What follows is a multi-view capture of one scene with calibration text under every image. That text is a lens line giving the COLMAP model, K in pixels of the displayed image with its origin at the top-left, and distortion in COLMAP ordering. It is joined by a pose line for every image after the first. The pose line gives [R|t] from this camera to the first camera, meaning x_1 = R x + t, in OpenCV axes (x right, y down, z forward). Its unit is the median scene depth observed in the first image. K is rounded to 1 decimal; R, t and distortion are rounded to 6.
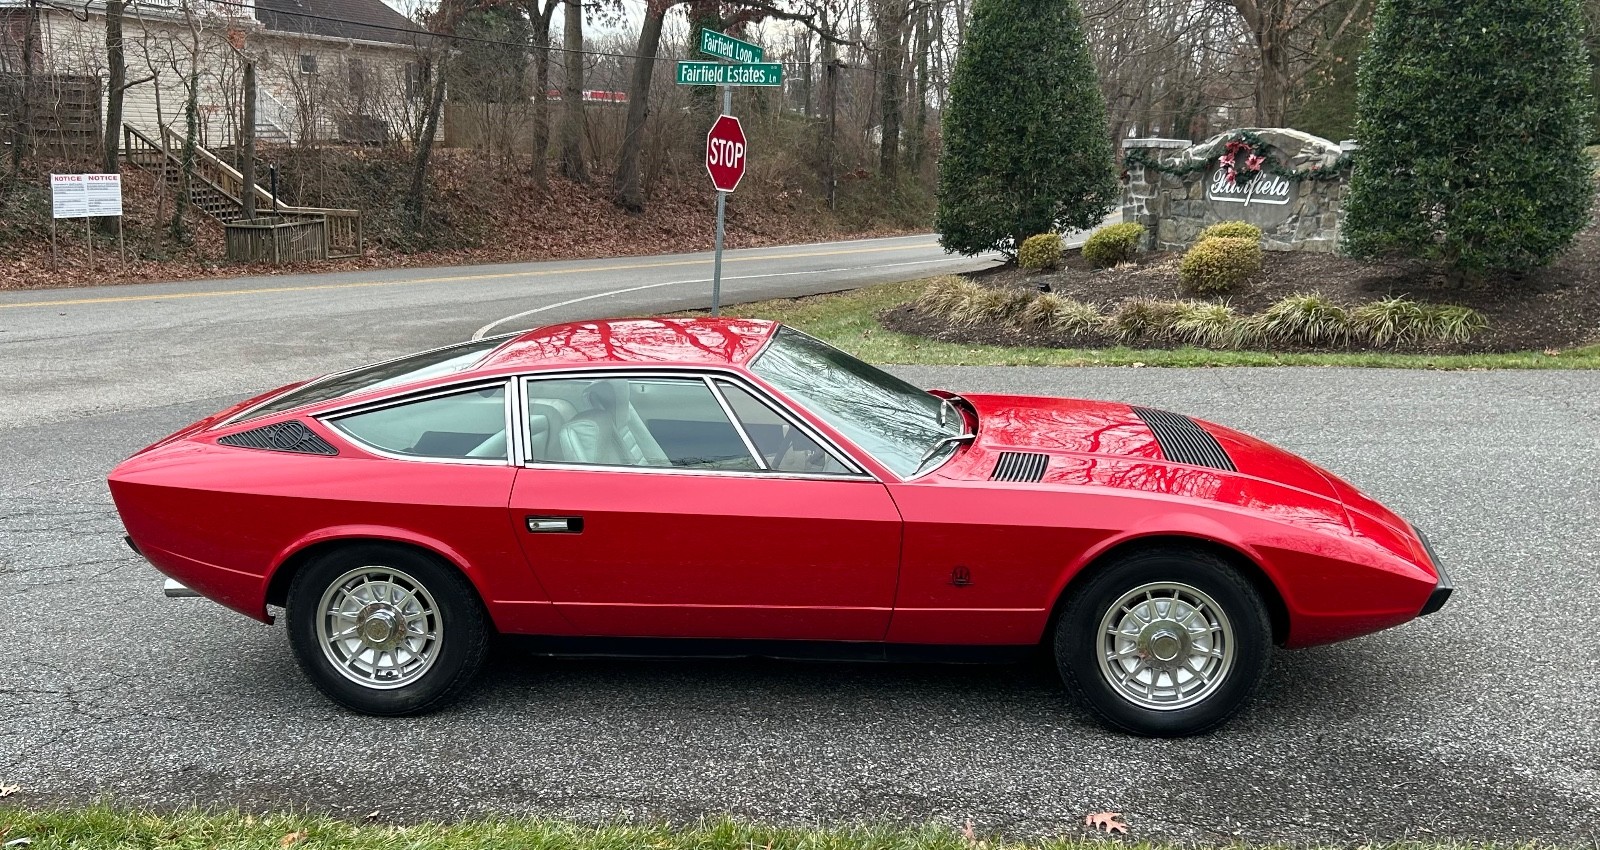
lens RADIAL K [[1647.7, 0, 813.1], [0, 1647.7, 434.2], [0, 0, 1]] dist [0.018945, 0.000000]
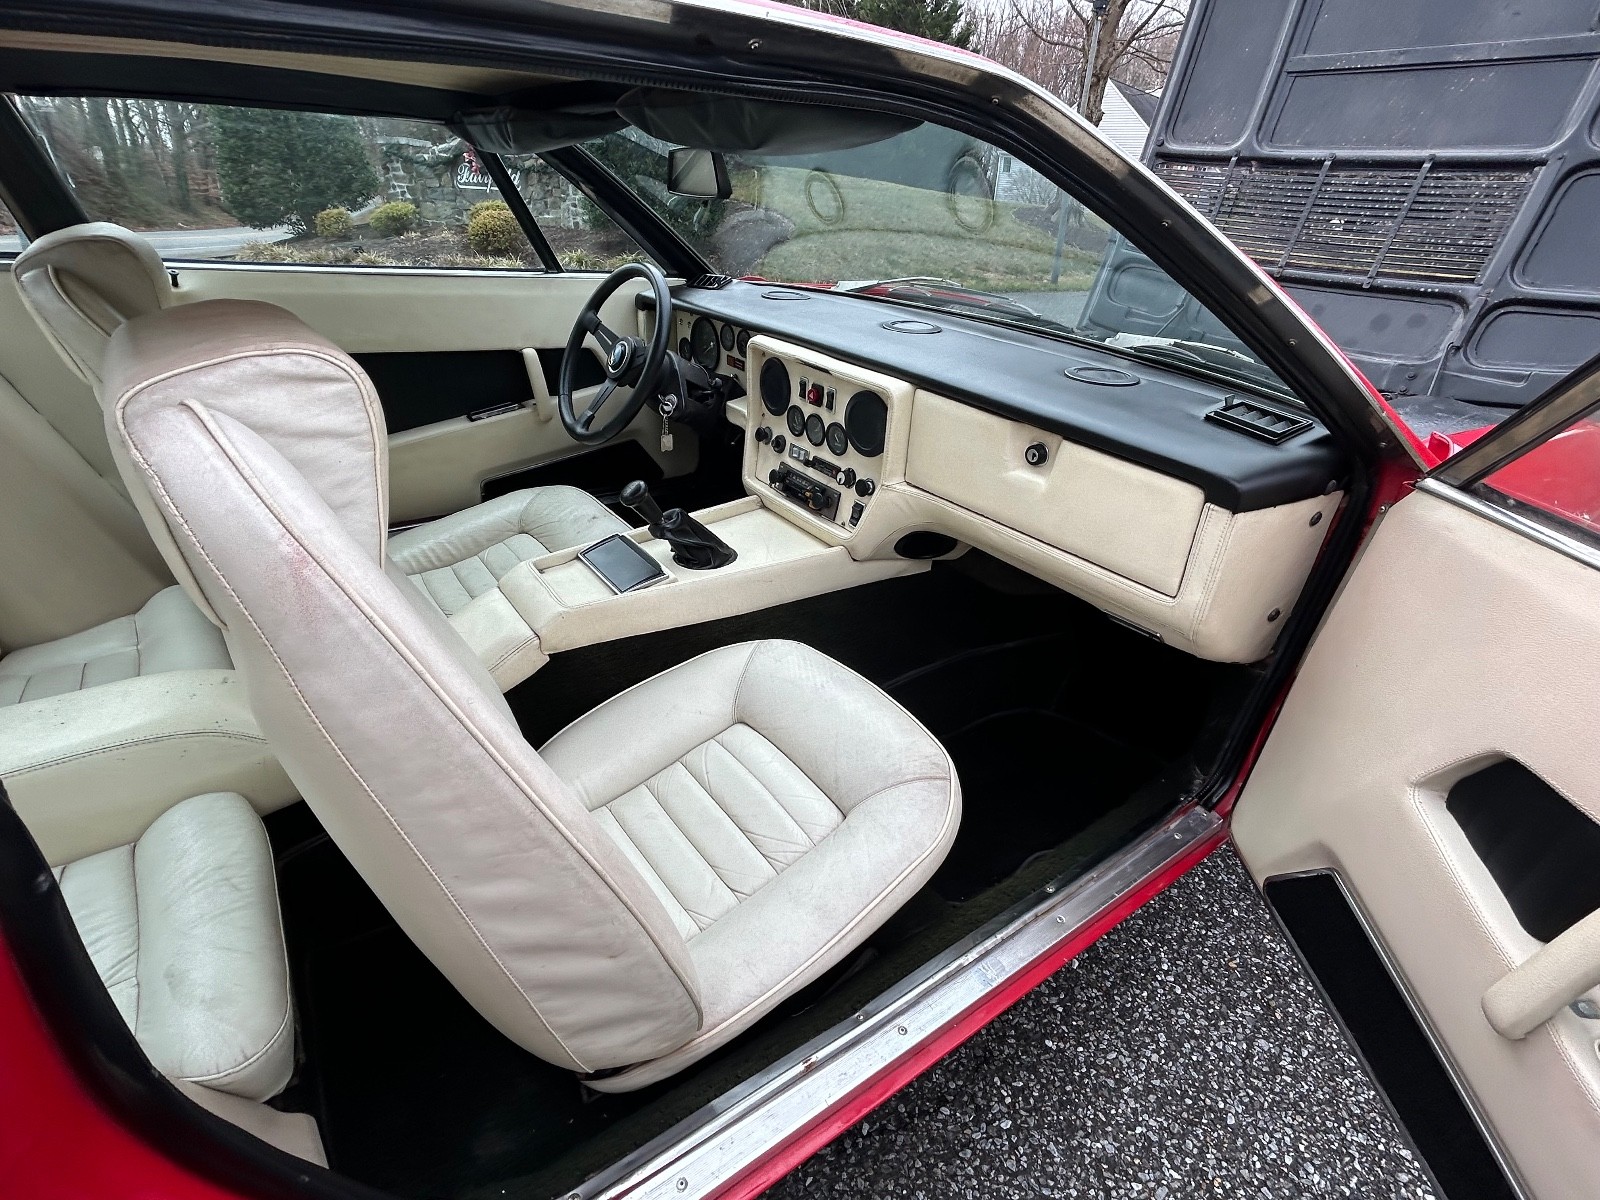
lens RADIAL K [[794.9, 0, 792.3], [0, 794.9, 593.1], [0, 0, 1]] dist [-0.006634, 0.005252]
pose [[0.757679, -0.247558, 0.603852, -0.043690], [0.065176, 0.949341, 0.307416, -0.001549], [-0.649365, -0.193566, 0.735430, 0.254054]]
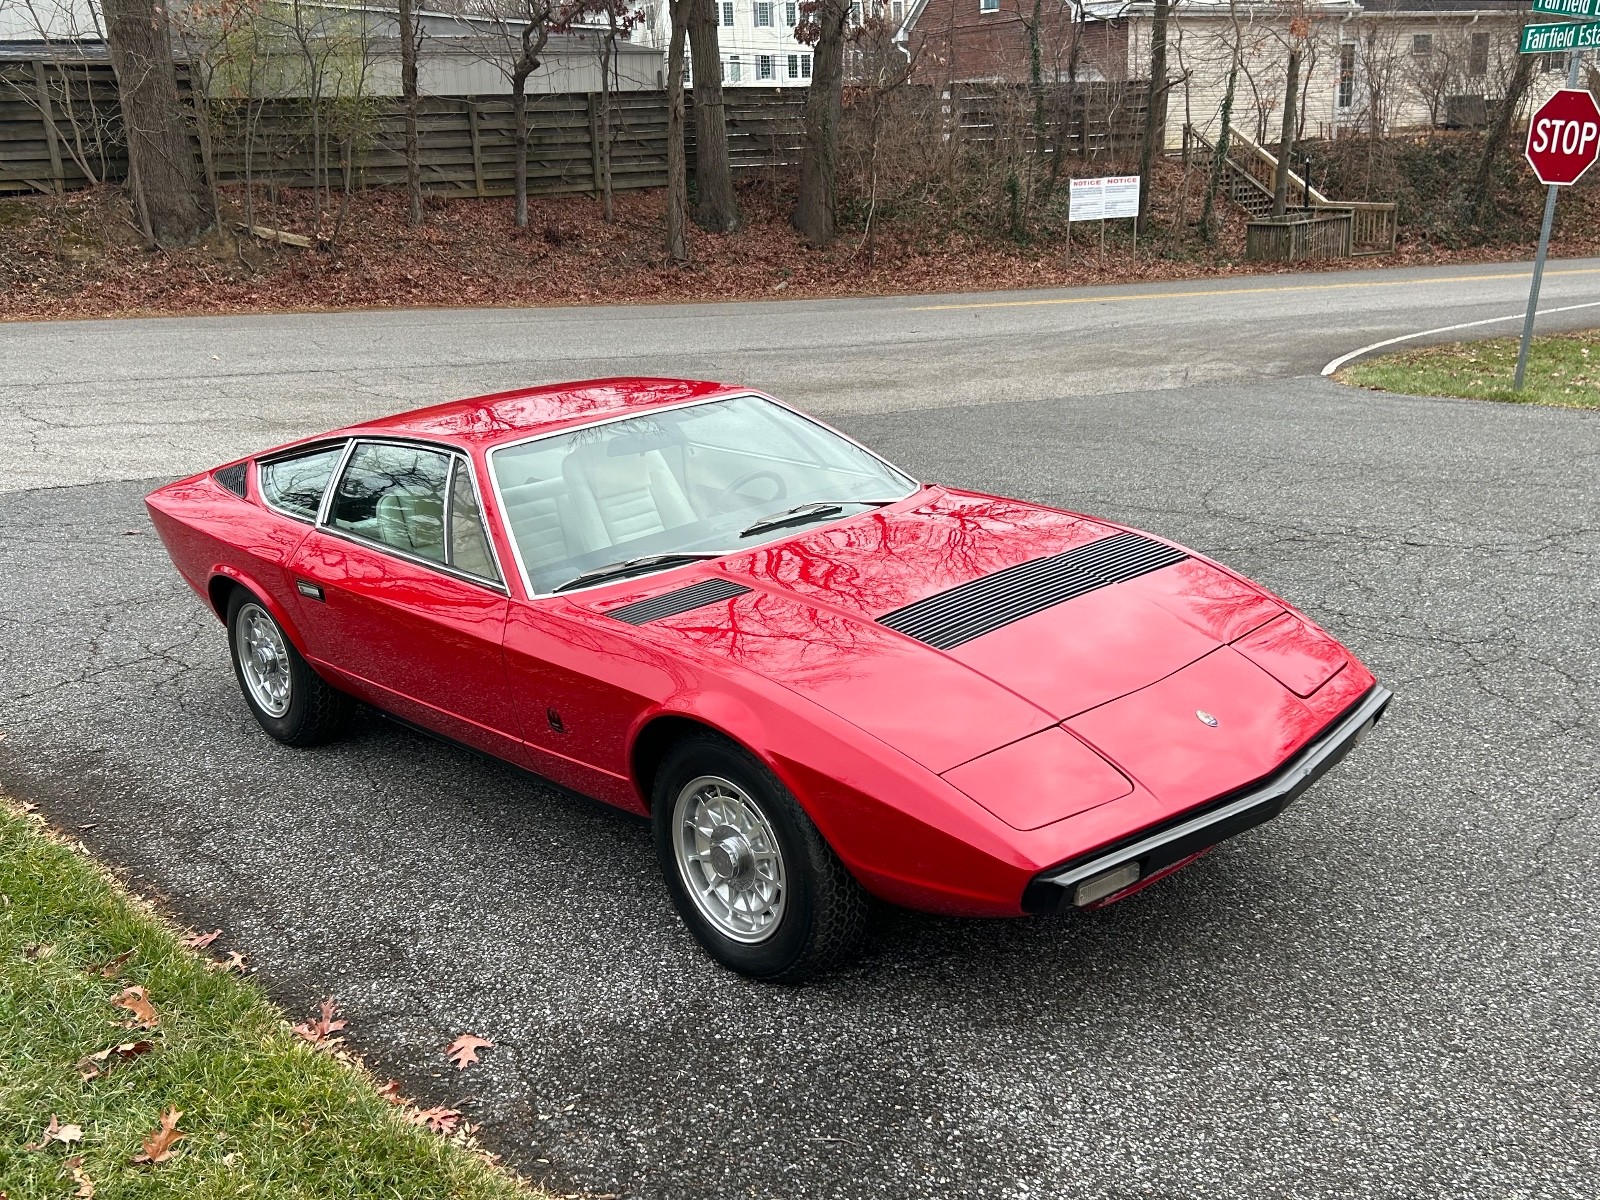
lens RADIAL K [[1608.3, 0, 799.8], [0, 1608.3, 591.3], [0, 0, 1]] dist [0.004354, 0.000000]
pose [[0.729255, 0.138624, -0.670053, 0.195475], [-0.065563, 0.988913, 0.133236, -0.026033], [0.681094, -0.053232, 0.730259, 0.132117]]
